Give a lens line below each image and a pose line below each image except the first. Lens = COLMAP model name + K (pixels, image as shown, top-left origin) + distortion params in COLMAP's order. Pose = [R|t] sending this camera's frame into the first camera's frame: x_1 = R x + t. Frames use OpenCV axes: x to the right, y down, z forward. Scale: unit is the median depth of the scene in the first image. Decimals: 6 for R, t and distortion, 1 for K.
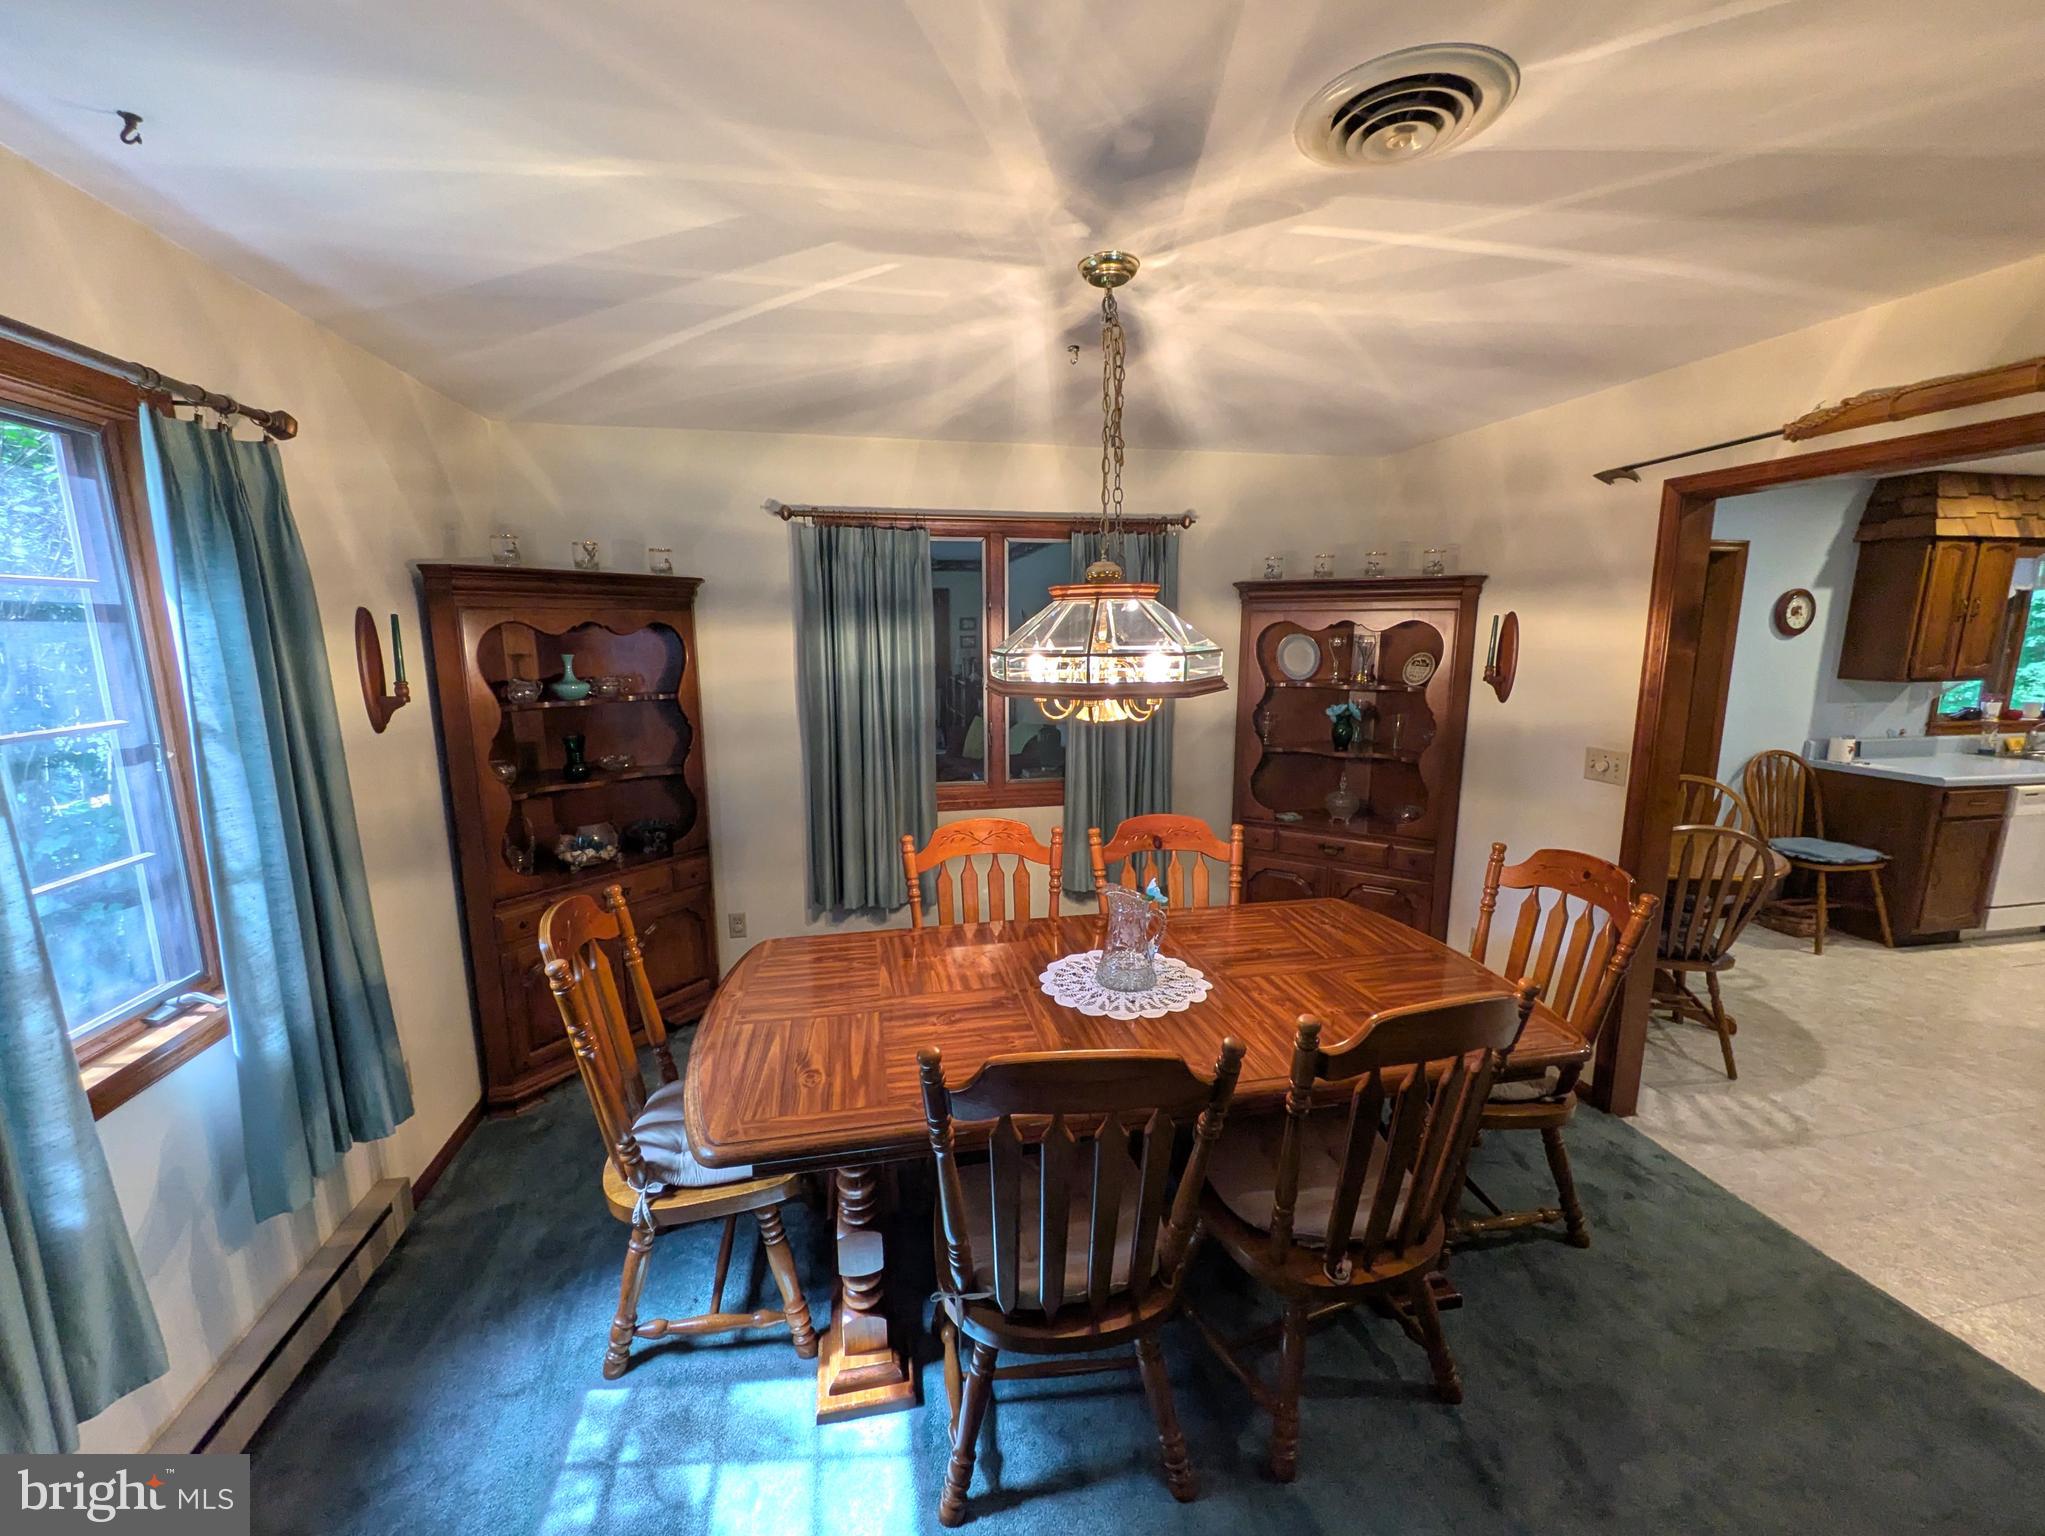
lens RADIAL K [[832.7, 0, 1011.4], [0, 832.7, 776.0], [0, 0, 1]] dist [-0.002321, -0.000502]
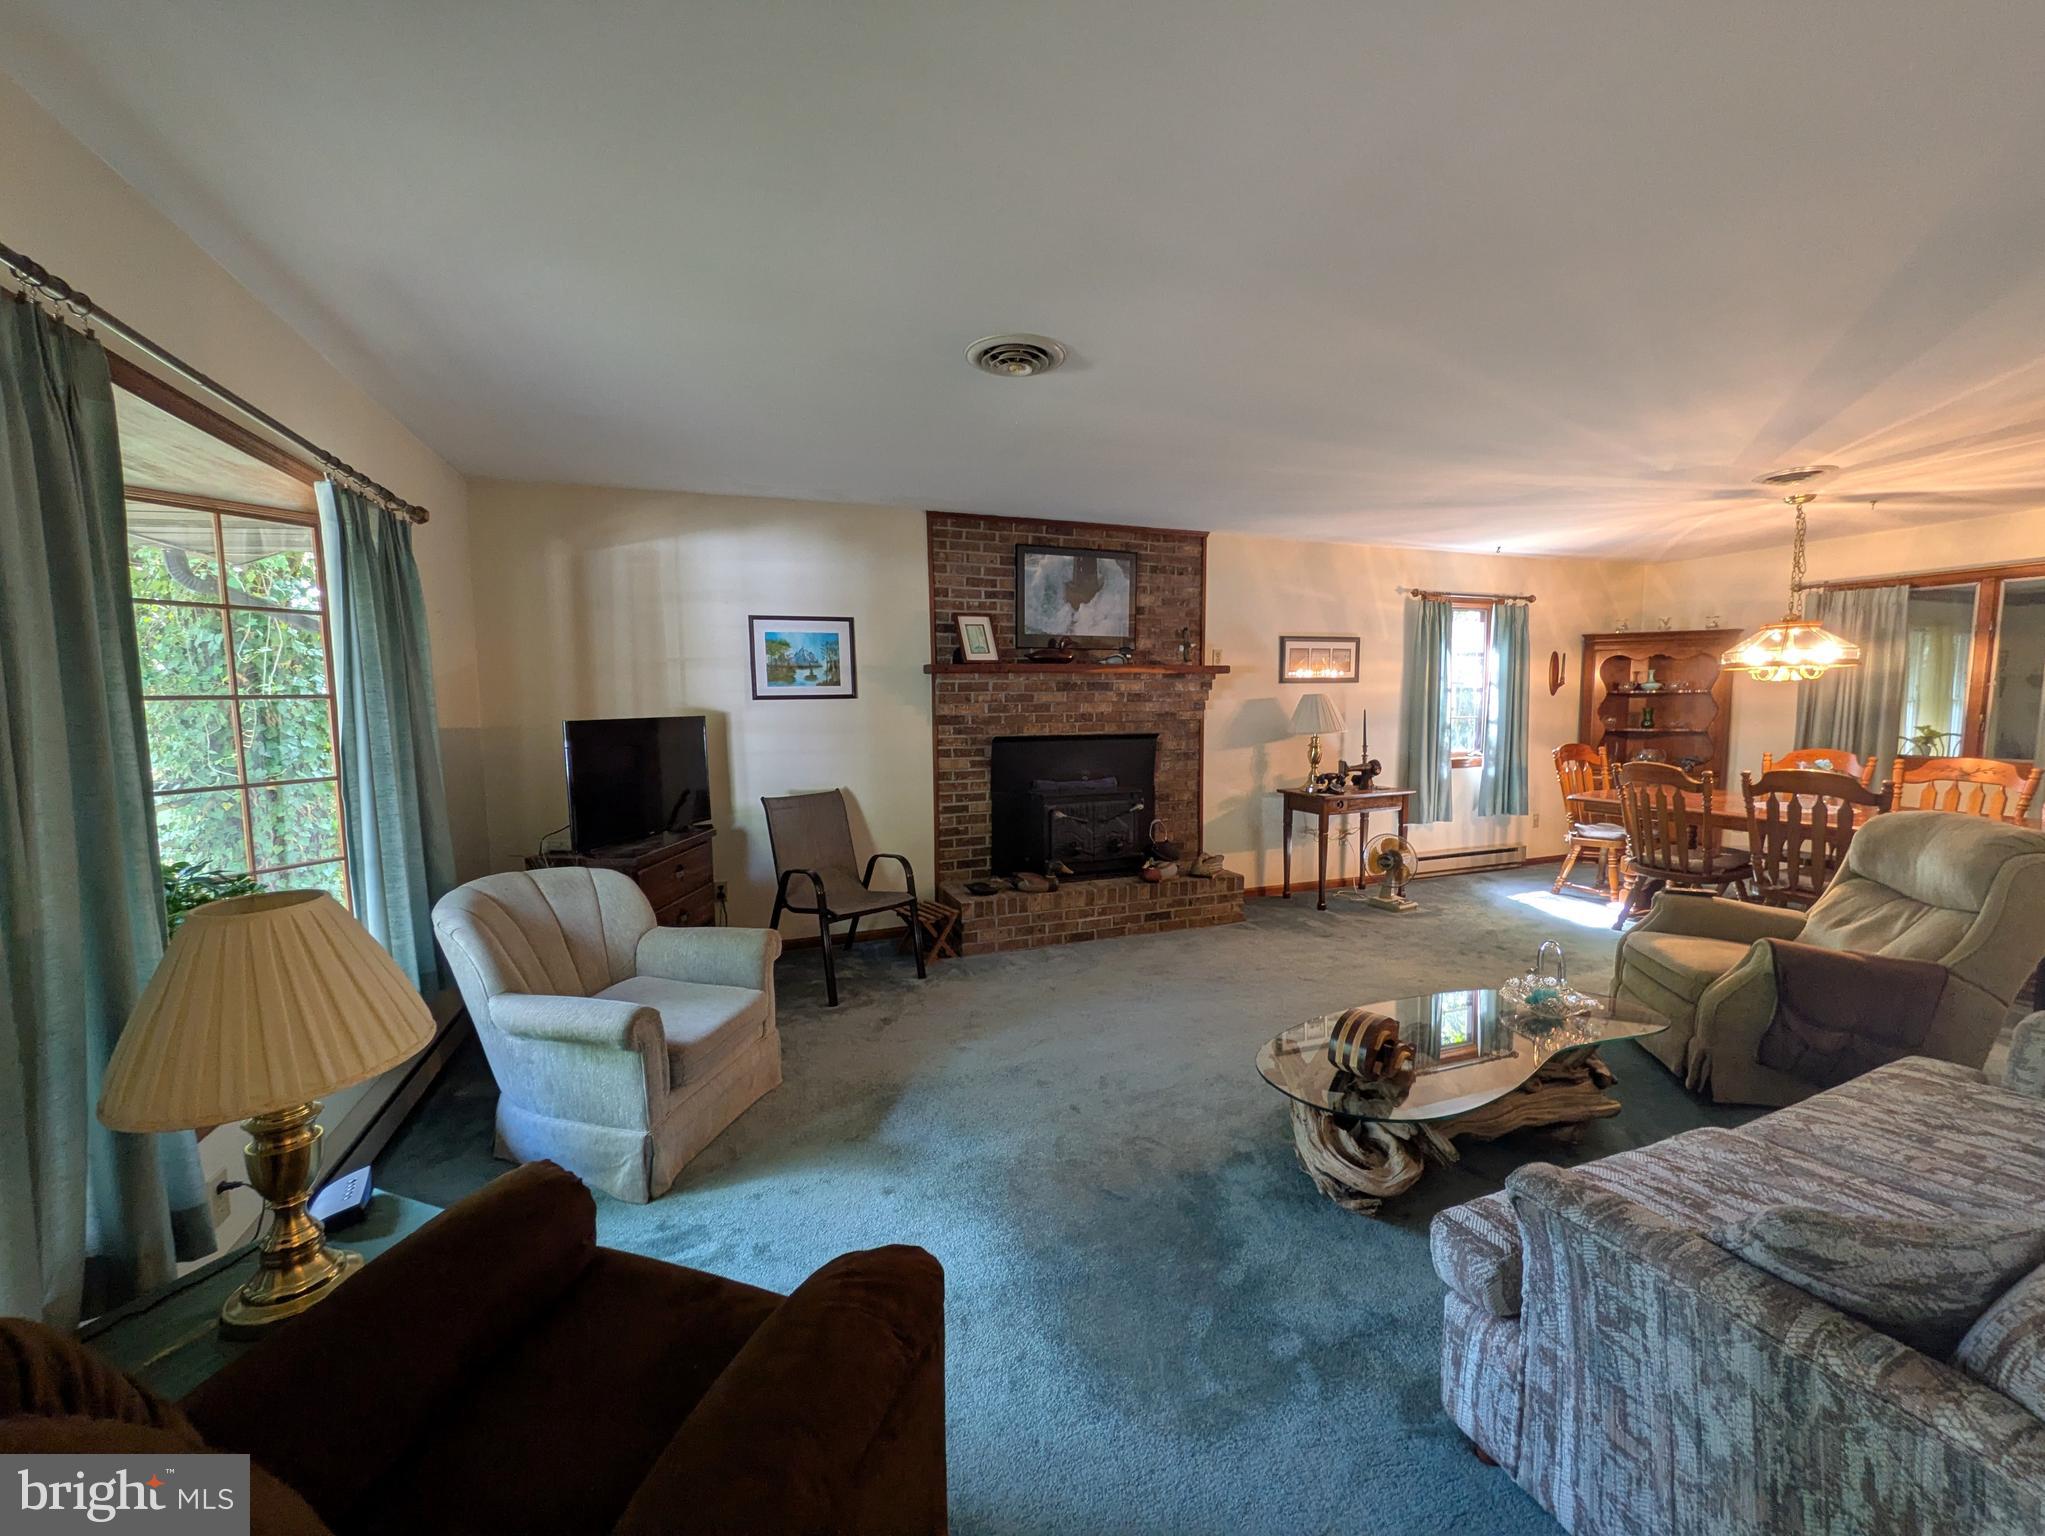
lens RADIAL K [[807.9, 0, 1031.4], [0, 807.9, 771.8], [0, 0, 1]] dist [0.001121, -0.000270]
pose [[0.174112, 0.095906, -0.980044, 2.175162], [-0.163392, 0.984264, 0.067291, 0.407519], [0.971076, 0.148415, 0.187042, -1.577370]]
